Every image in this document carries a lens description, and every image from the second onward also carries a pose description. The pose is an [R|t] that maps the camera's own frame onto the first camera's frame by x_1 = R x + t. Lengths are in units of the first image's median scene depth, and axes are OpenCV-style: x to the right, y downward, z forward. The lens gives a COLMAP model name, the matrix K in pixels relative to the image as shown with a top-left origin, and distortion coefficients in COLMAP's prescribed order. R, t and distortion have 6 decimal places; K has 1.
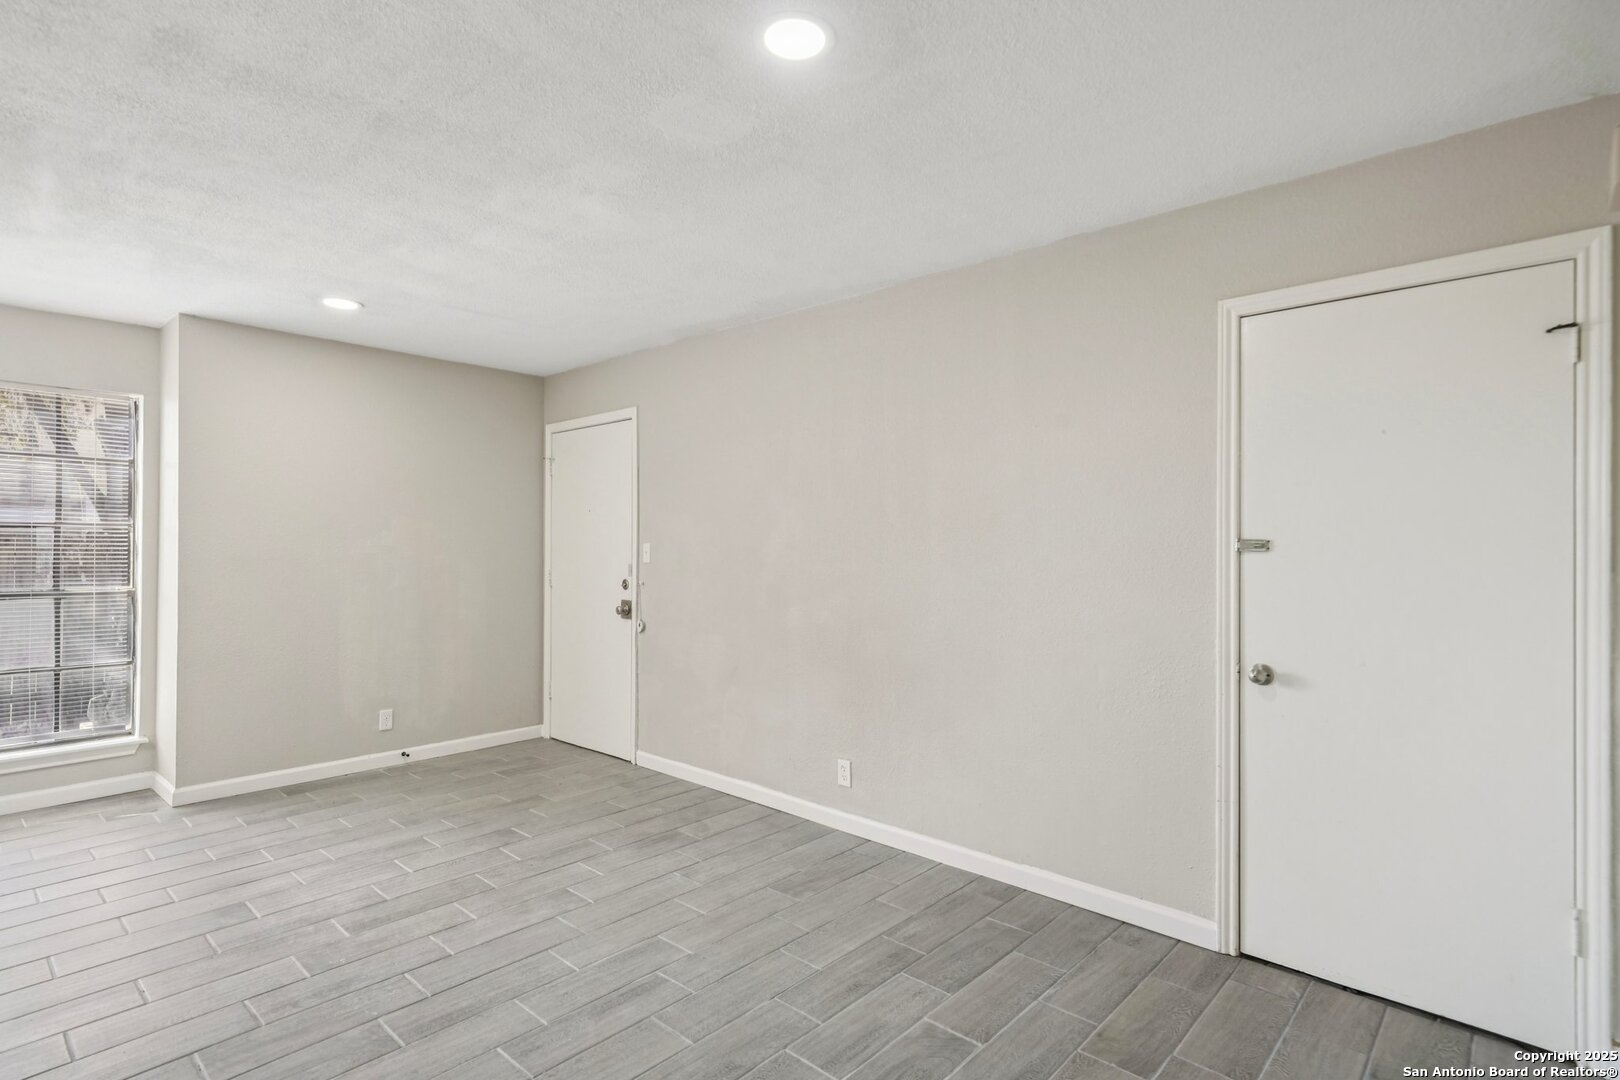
lens RADIAL K [[800.0, 0, 820.5], [0, 800.0, 541.4], [0, 0, 1]] dist [0.017423, 0.002060]
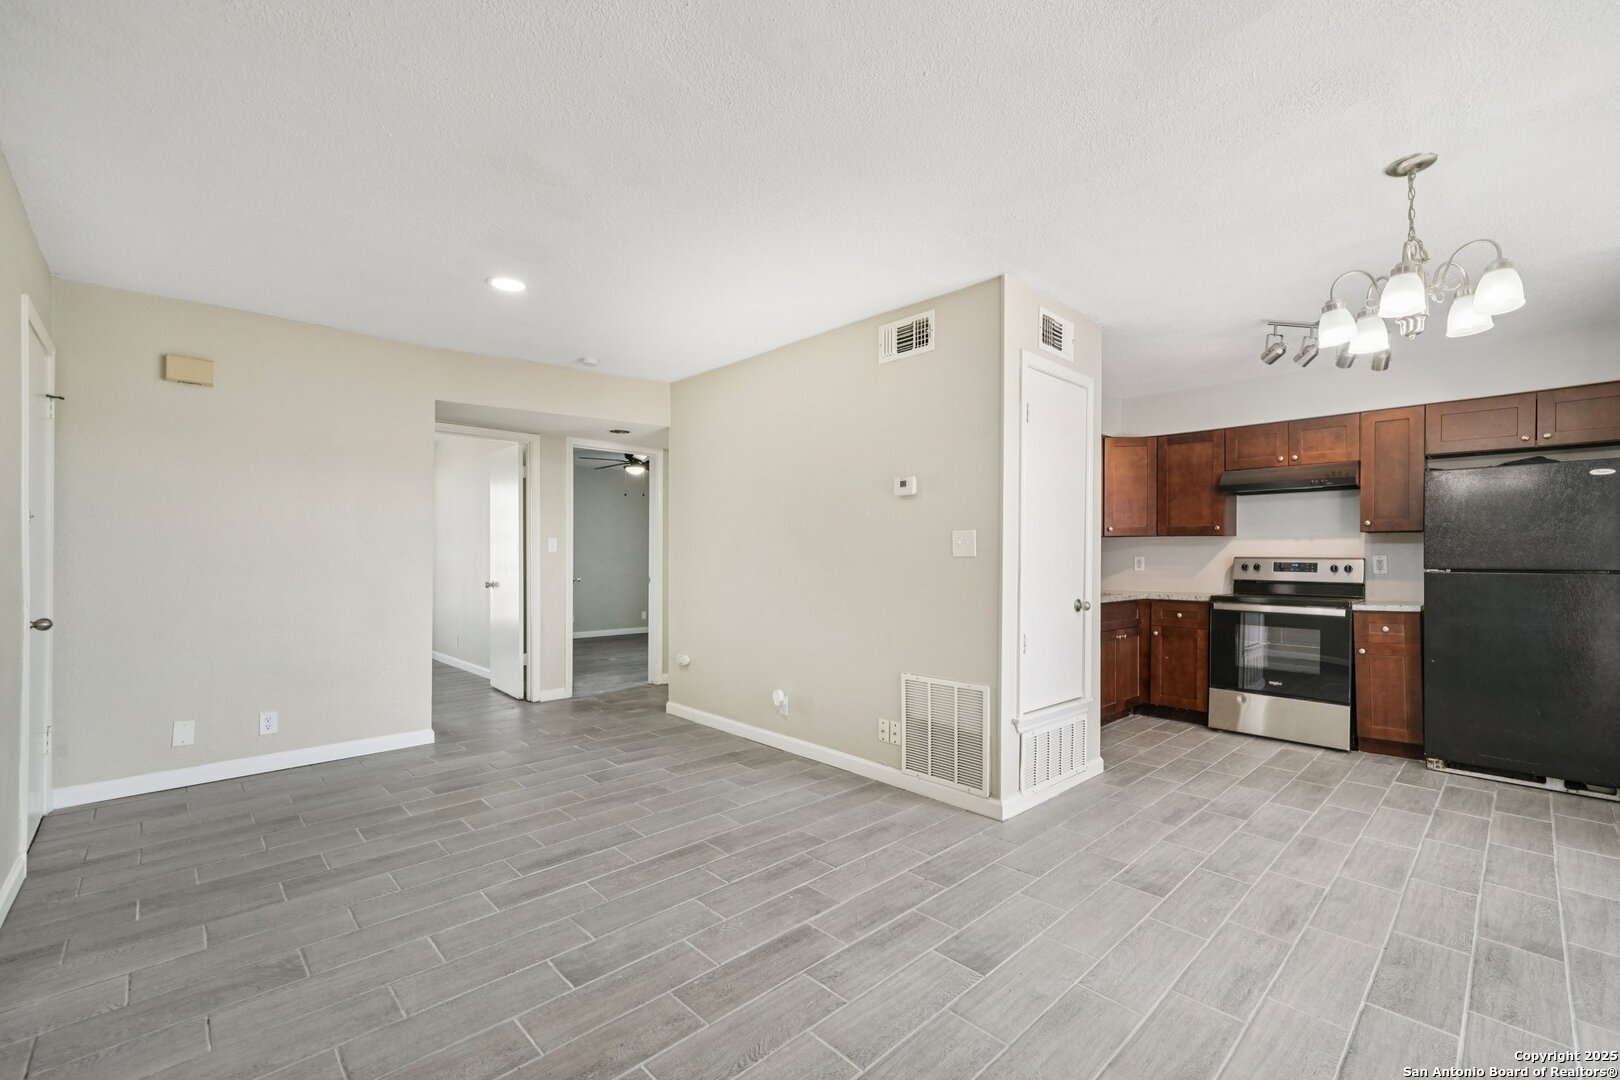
lens RADIAL K [[684.4, 0, 830.6], [0, 684.4, 553.9], [0, 0, 1]] dist [-0.002573, 0.003153]
pose [[-0.997936, -0.004578, 0.064051, -0.436206], [-0.004747, 0.999986, -0.002499, 0.034561], [-0.064039, -0.002797, -0.997943, 1.200480]]
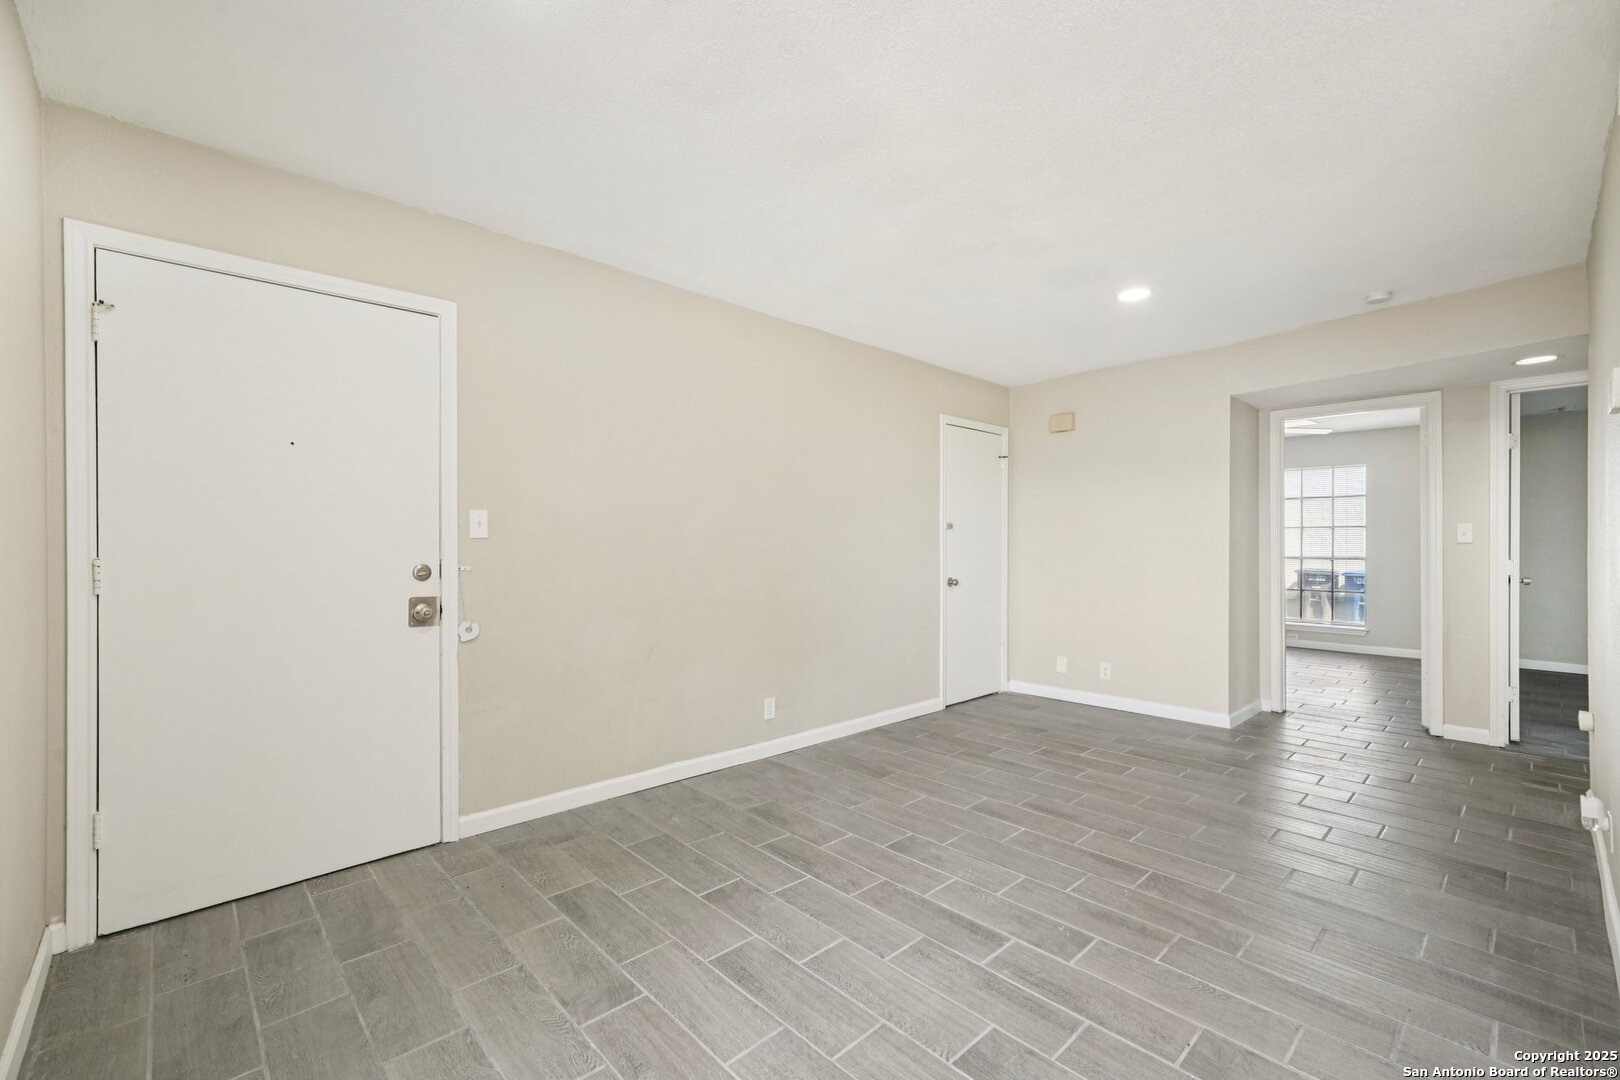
lens RADIAL K [[684.4, 0, 796.7], [0, 684.4, 543.3], [0, 0, 1]] dist [-0.002573, 0.003153]
pose [[0.096787, -0.000241, 0.995305, -0.898619], [-0.004771, 0.999988, 0.000707, 0.033919], [-0.995294, -0.004817, 0.096785, 0.774300]]
